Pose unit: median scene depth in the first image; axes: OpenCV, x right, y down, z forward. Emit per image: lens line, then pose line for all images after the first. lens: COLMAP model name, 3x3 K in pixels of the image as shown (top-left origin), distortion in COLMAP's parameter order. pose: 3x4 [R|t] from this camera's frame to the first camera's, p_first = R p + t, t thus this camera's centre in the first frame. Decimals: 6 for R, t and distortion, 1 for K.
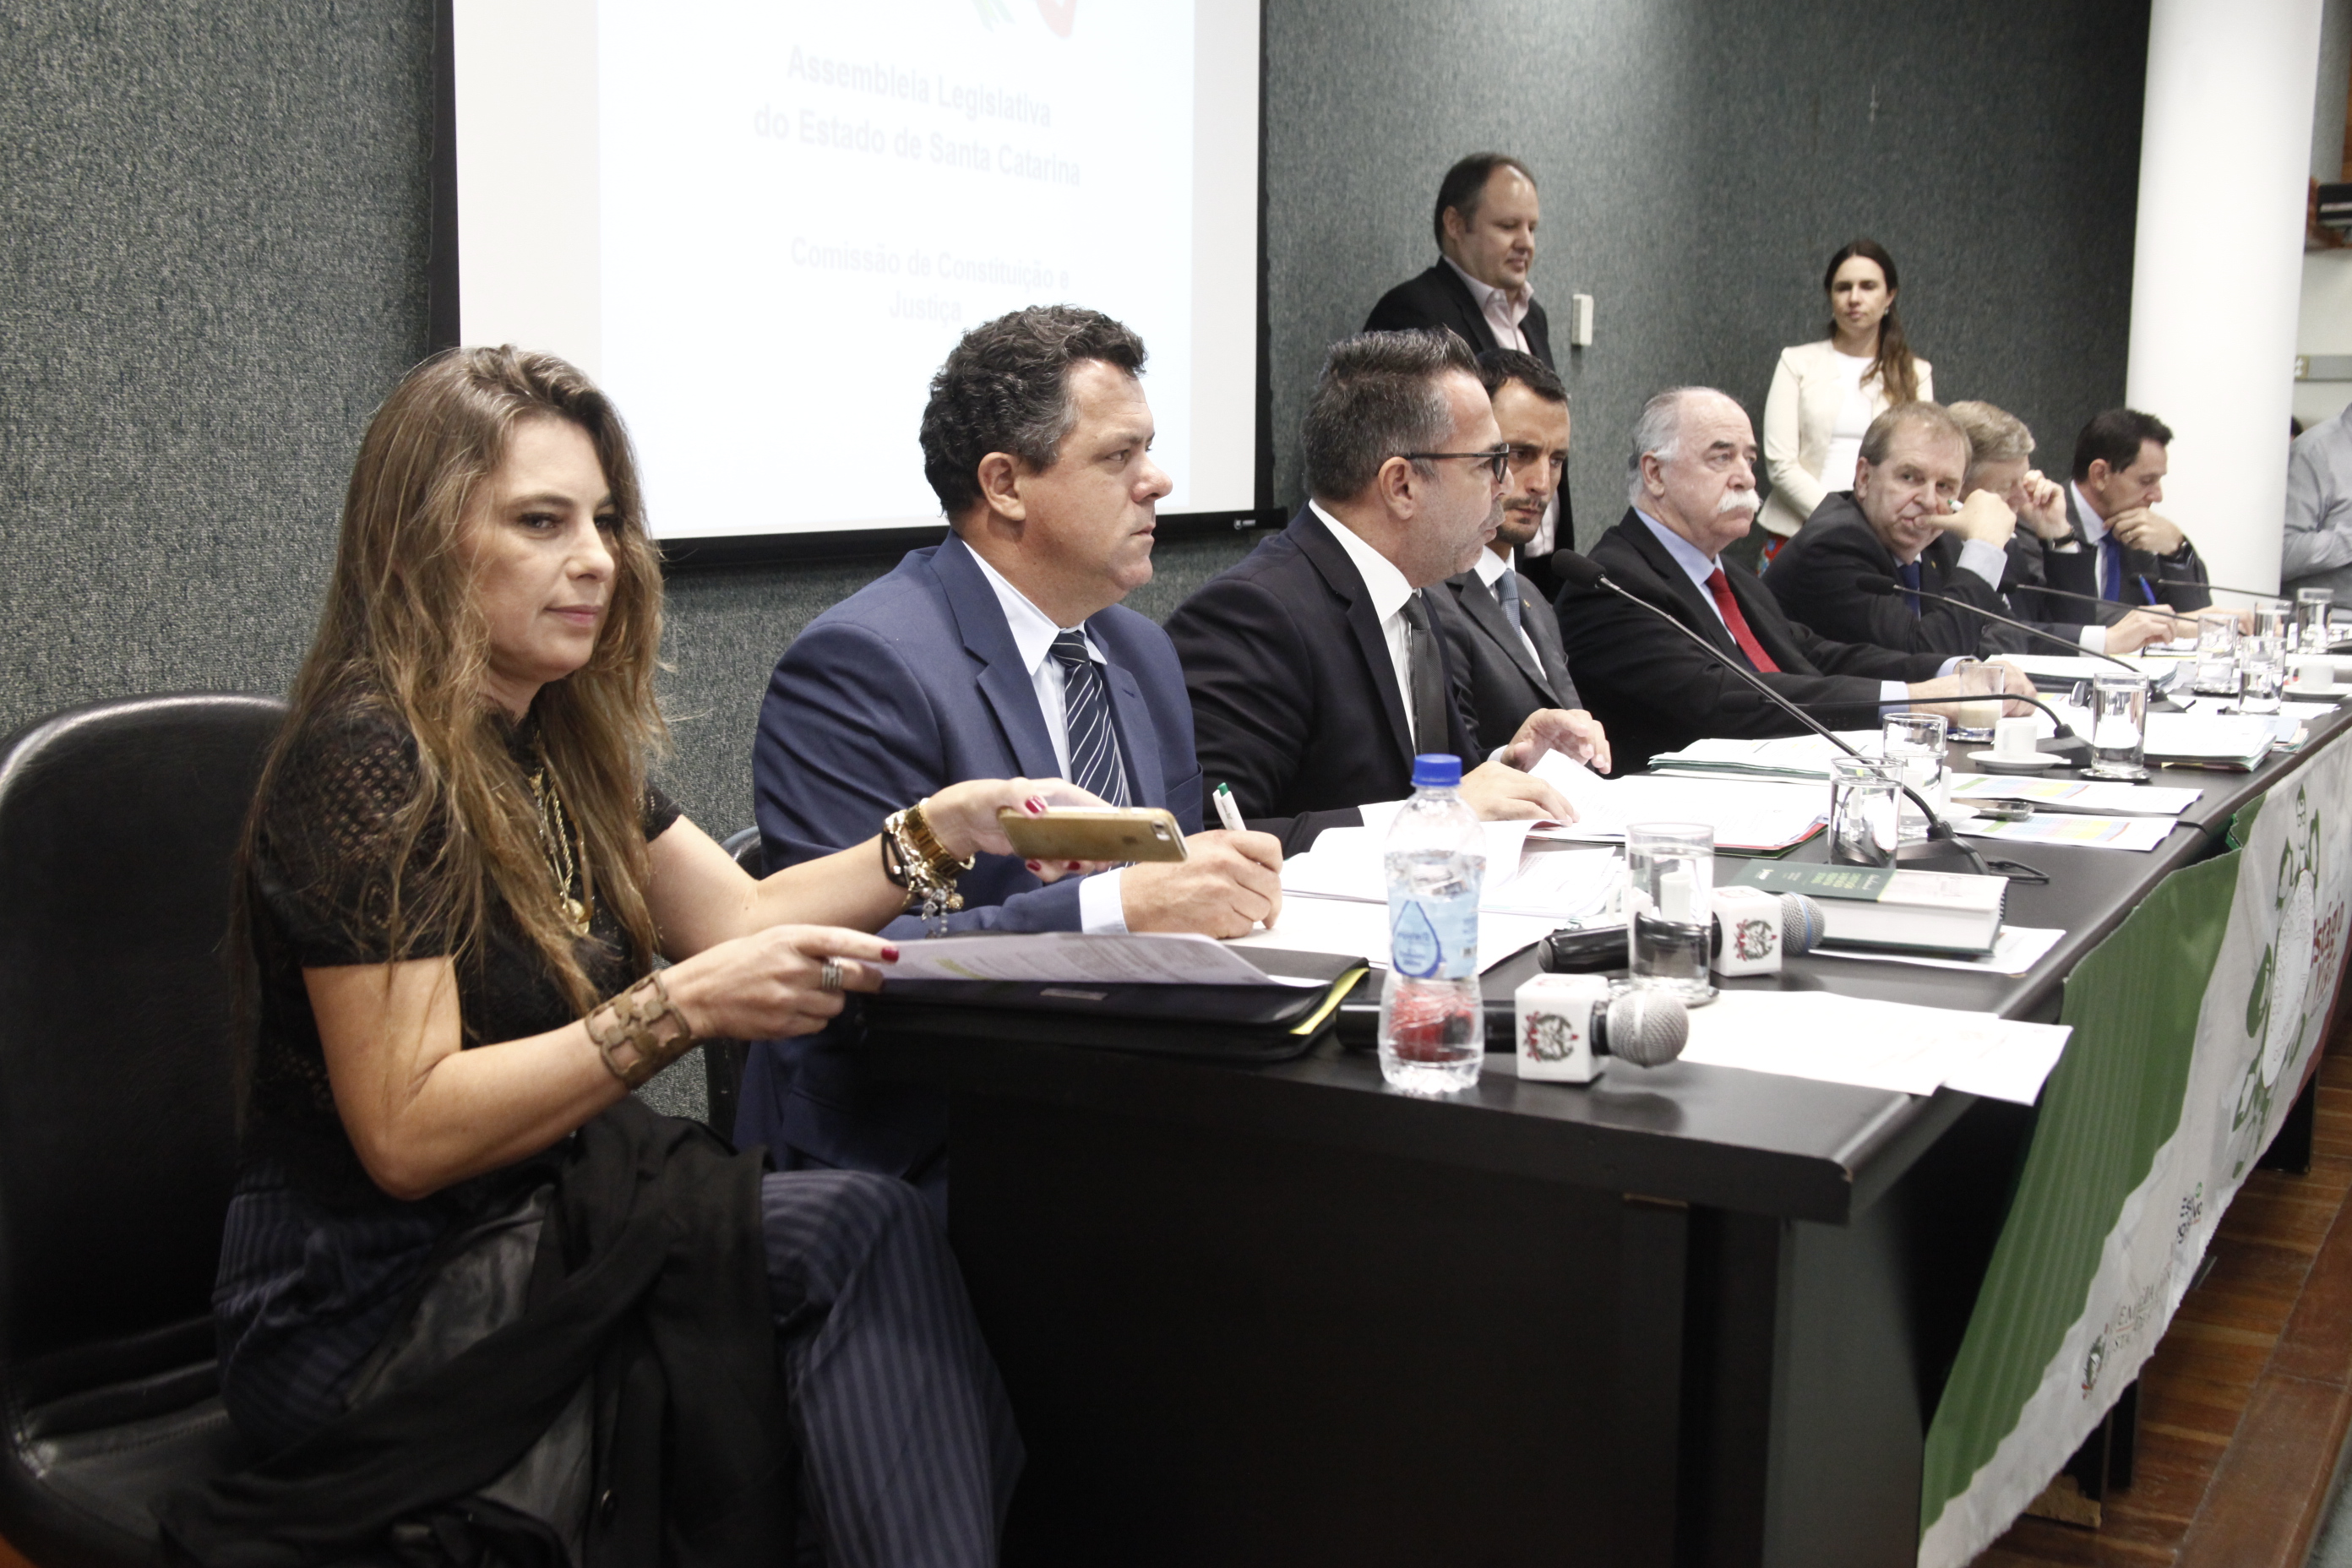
lens RADIAL K [[2623.1, 0, 1168.7], [0, 2623.1, 805.0], [0, 0, 1]] dist [-0.036789, 0.000000]
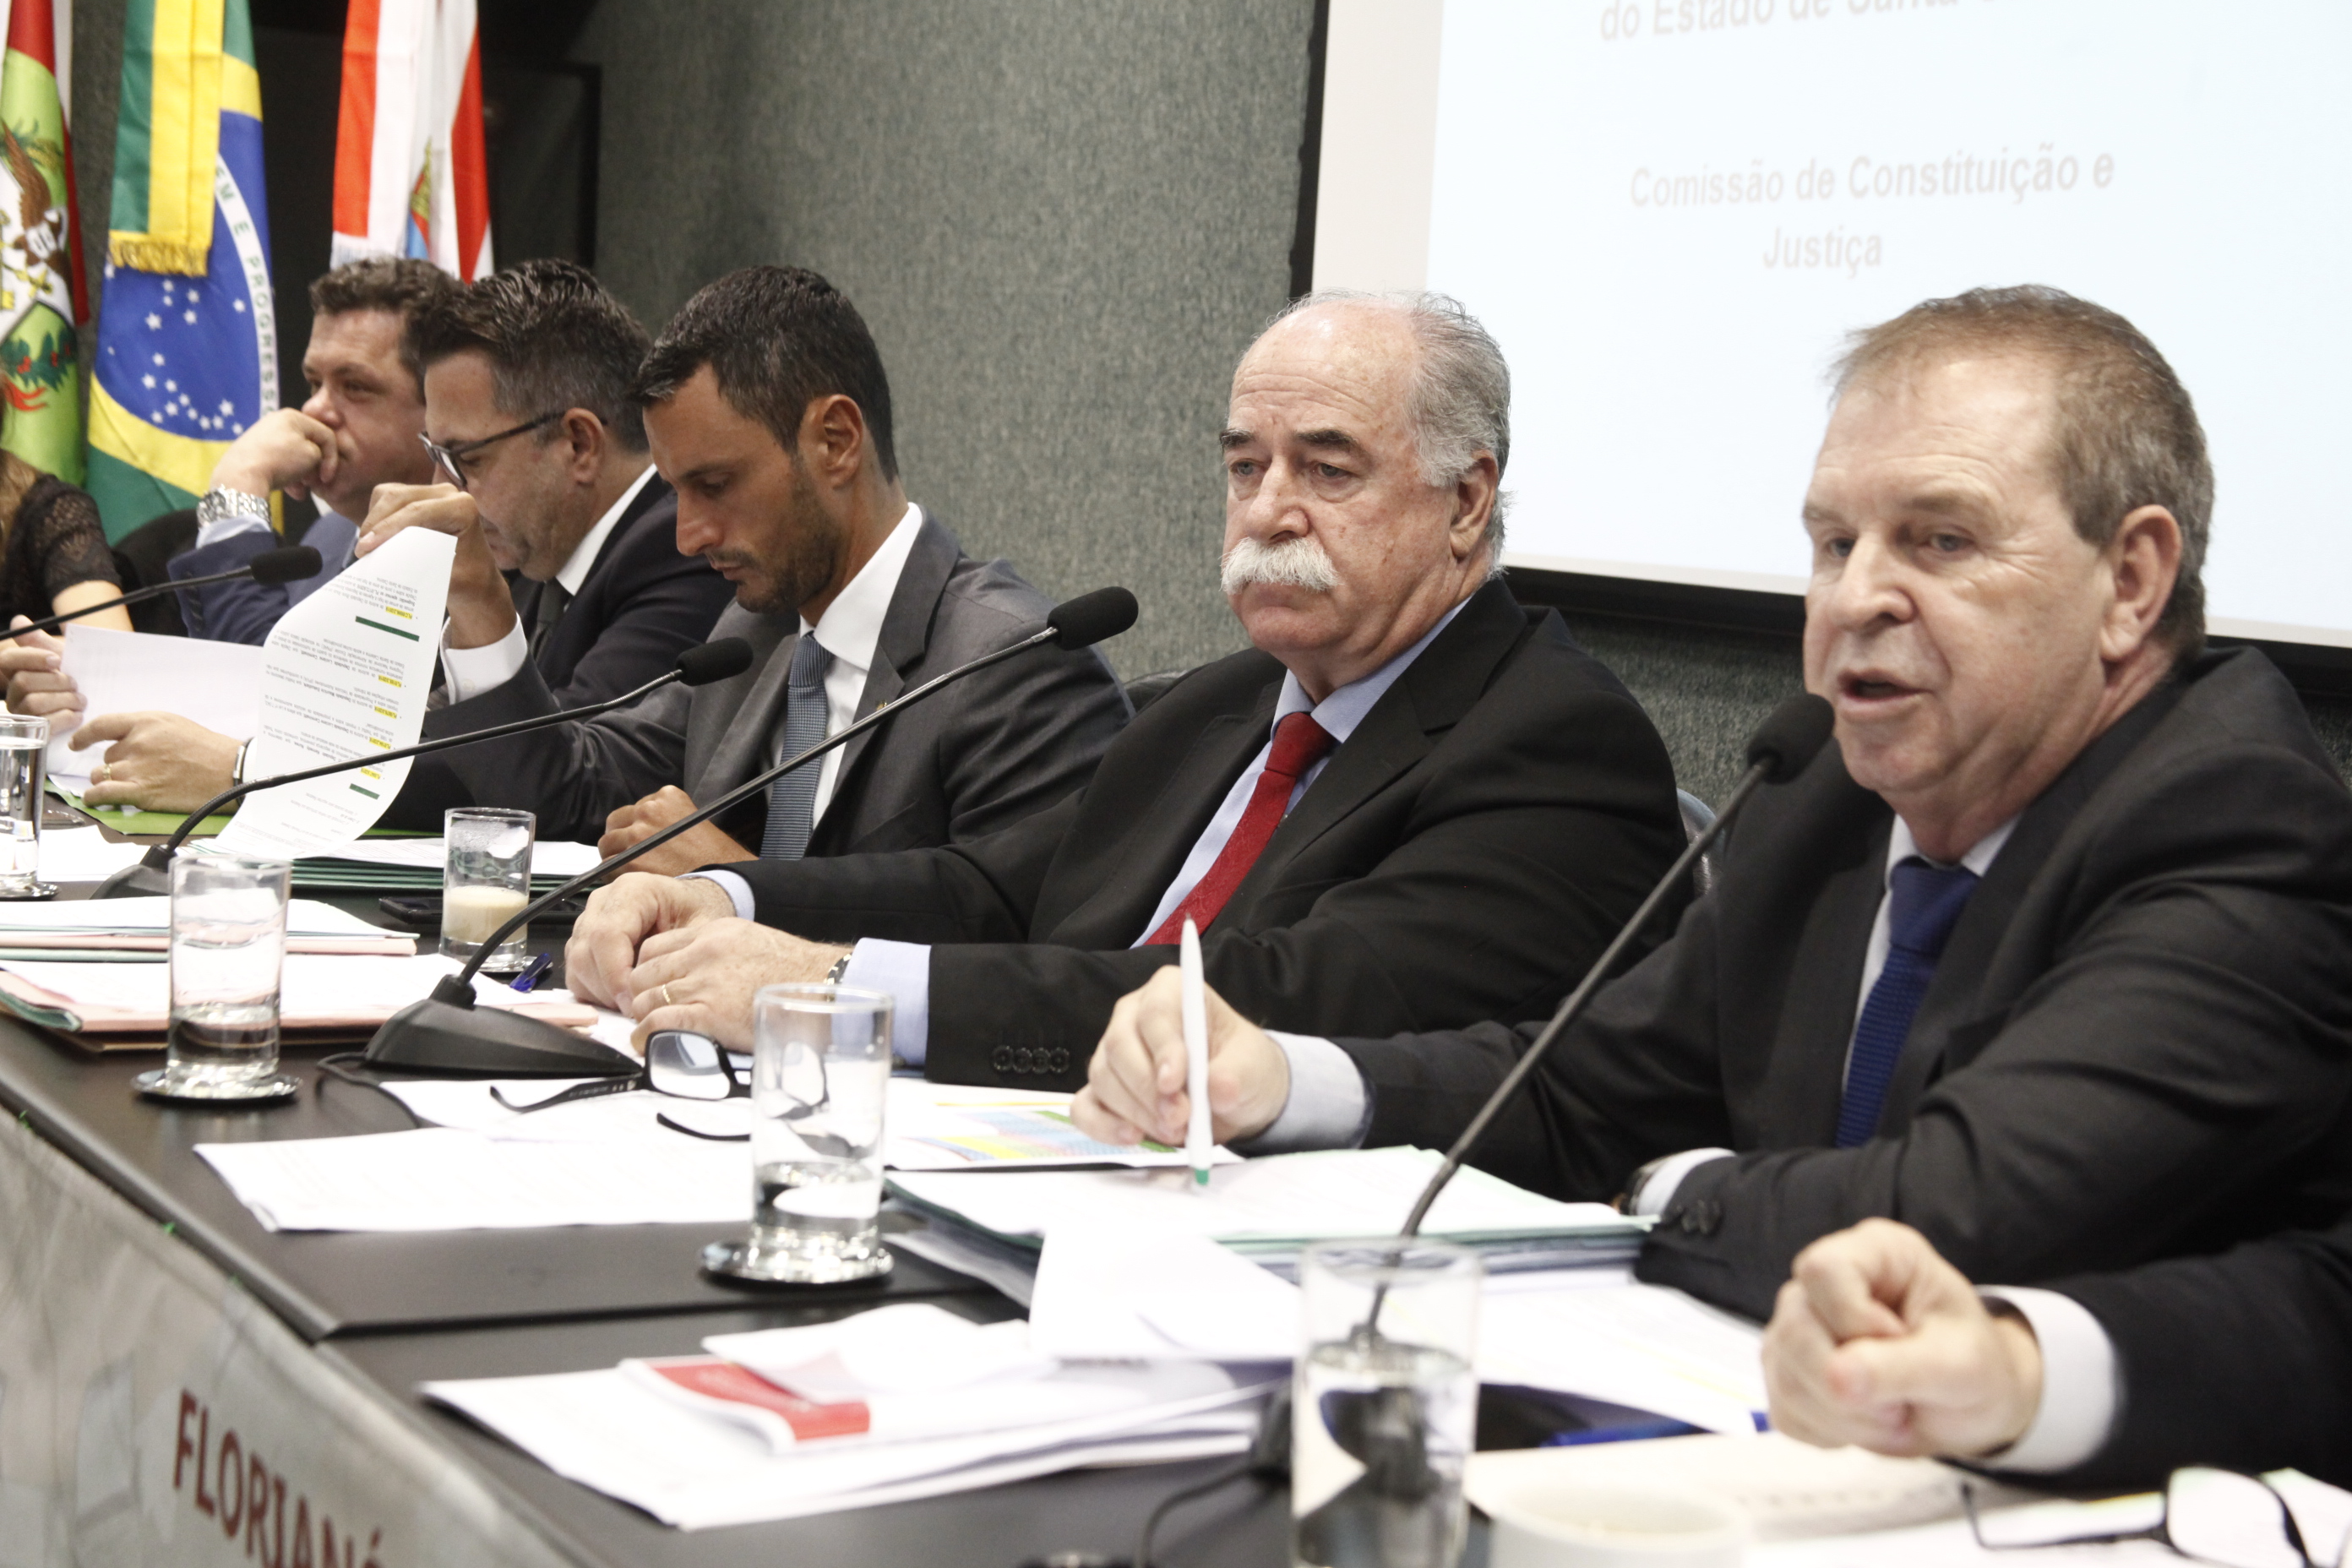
lens RADIAL K [[4109.8, 0, 1242.4], [0, 4109.8, 930.7], [0, 0, 1]] dist [0.169582, 0.000000]
pose [[-0.512652, 0.062279, -0.856335, 0.843678], [-0.185042, 0.965914, 0.181026, -0.184478], [0.838420, 0.251261, -0.483653, 1.397818]]
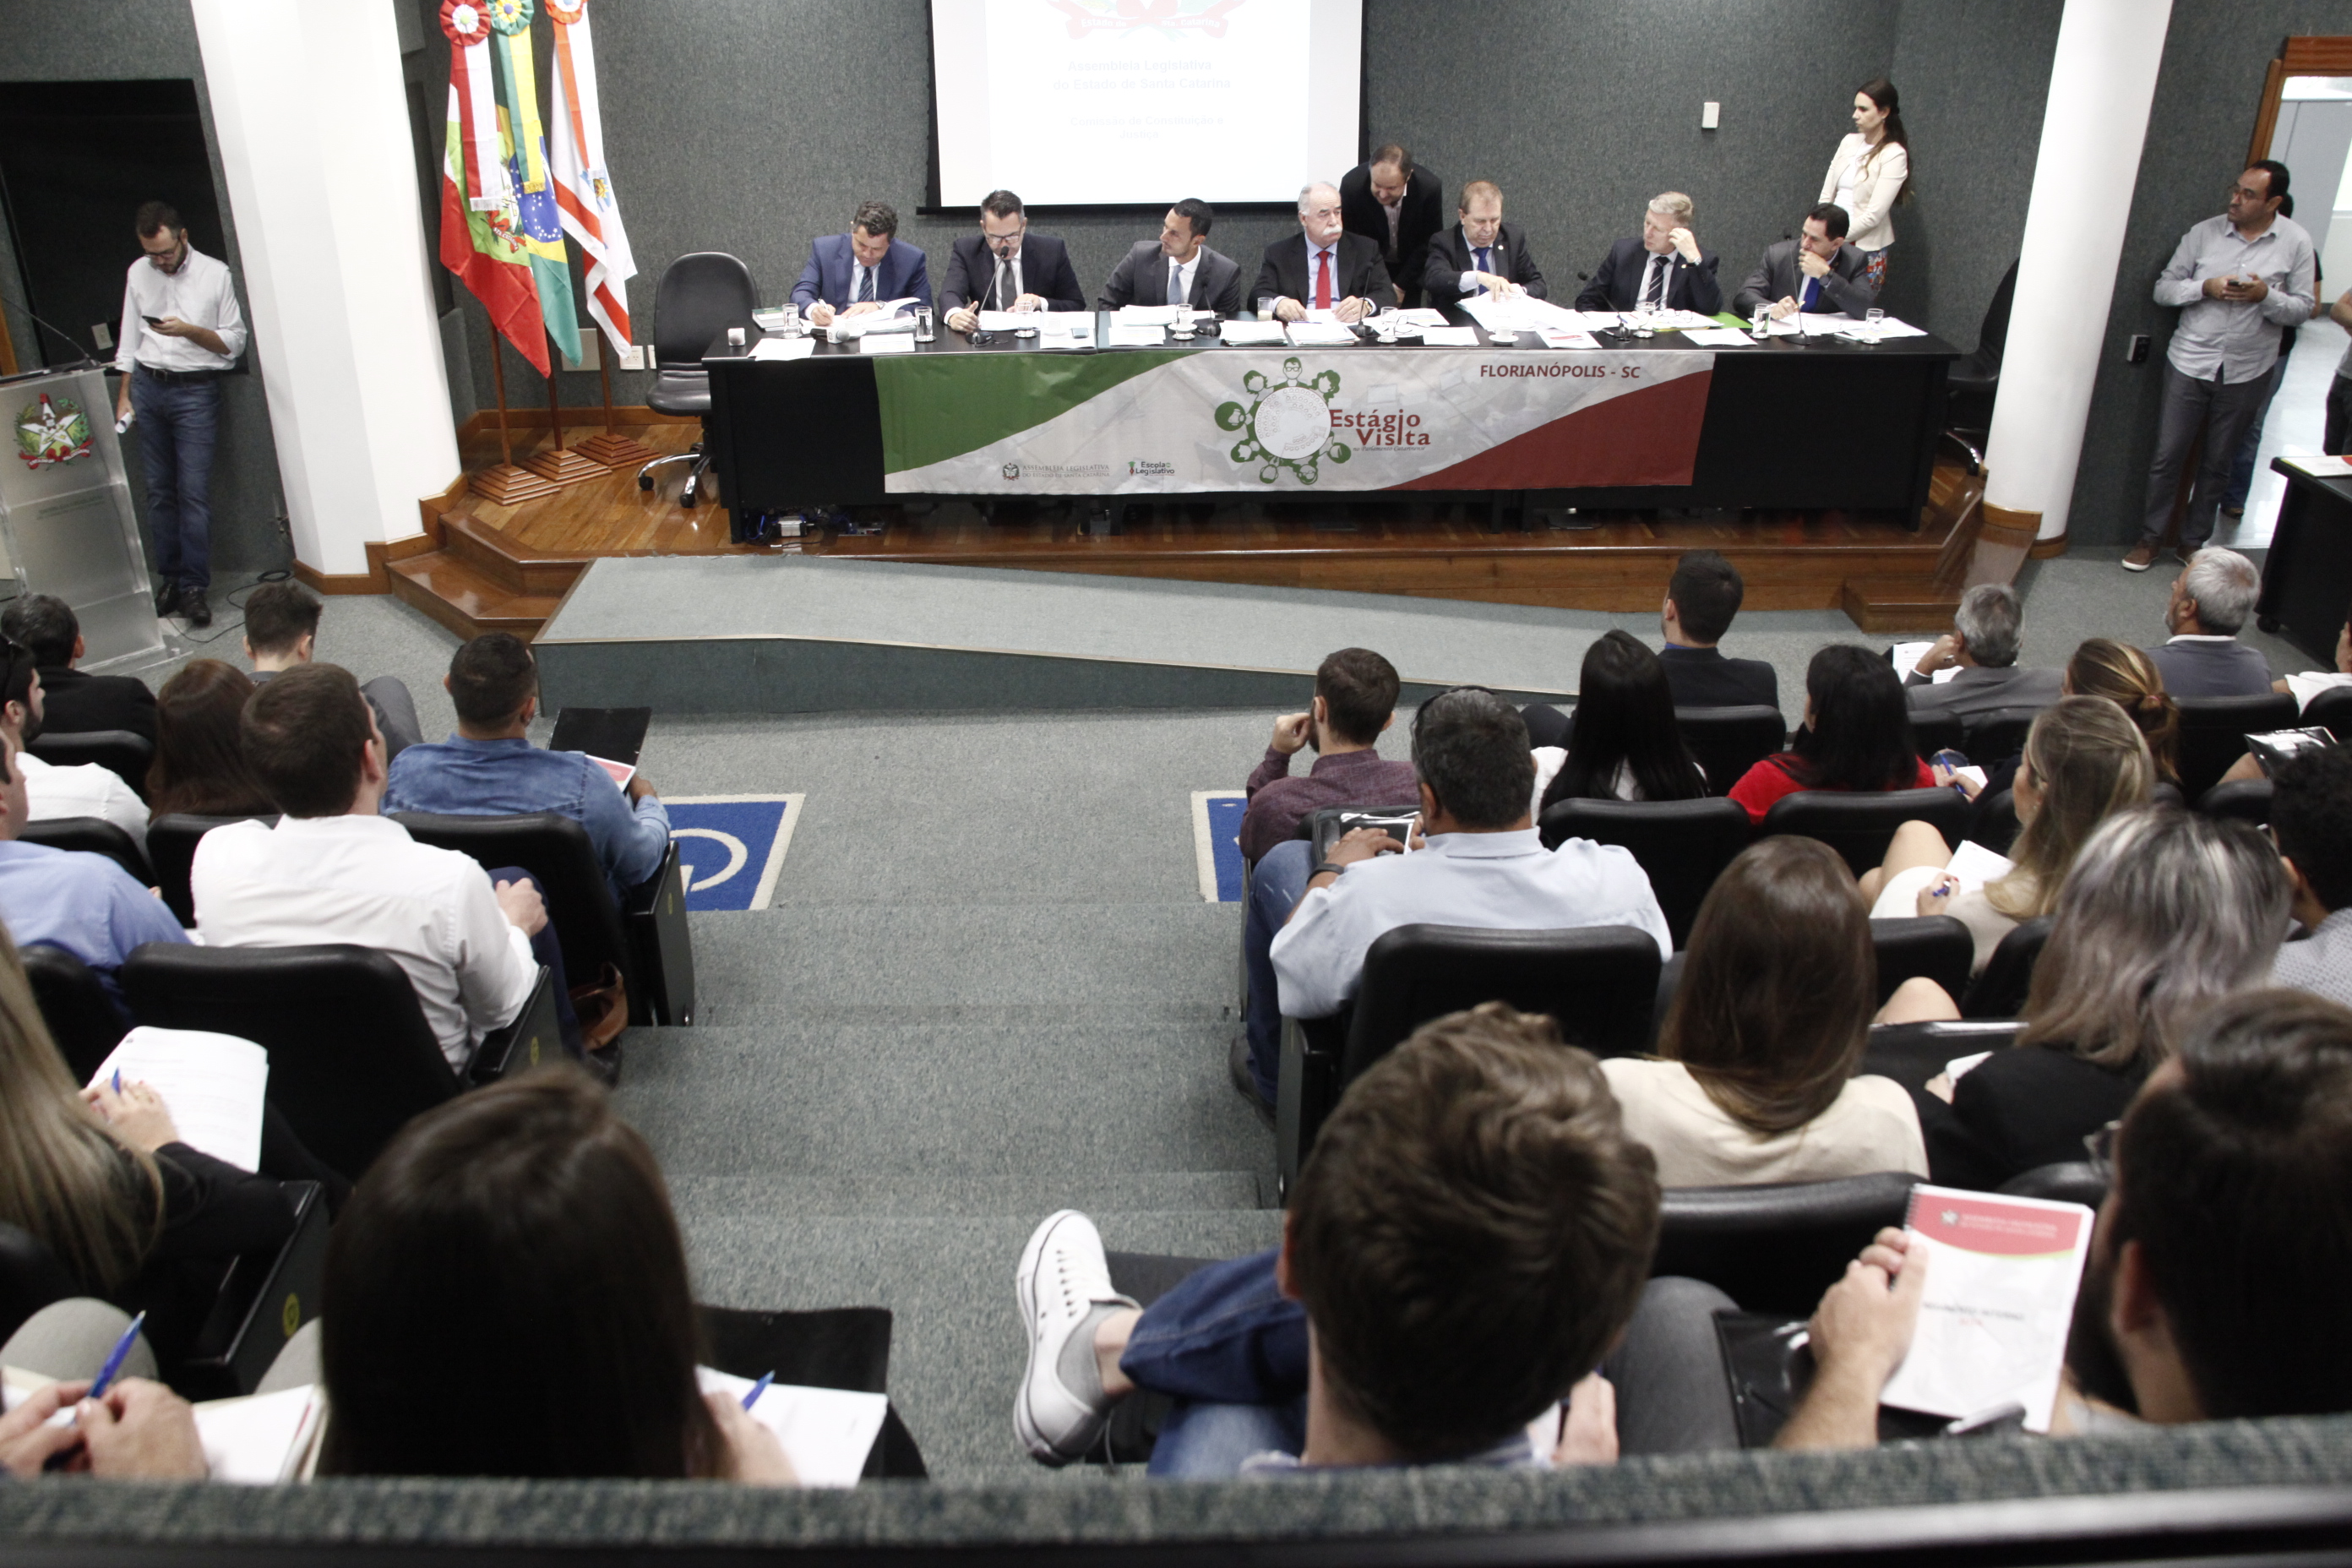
lens RADIAL K [[1896.3, 0, 1198.7], [0, 1896.3, 812.2], [0, 0, 1]] dist [-0.152544, 0.113747]
pose [[0.536445, 0.373880, -0.756598, 1.958123], [-0.111712, 0.920082, 0.375460, -0.287632], [0.836509, -0.116893, 0.535340, -0.251047]]
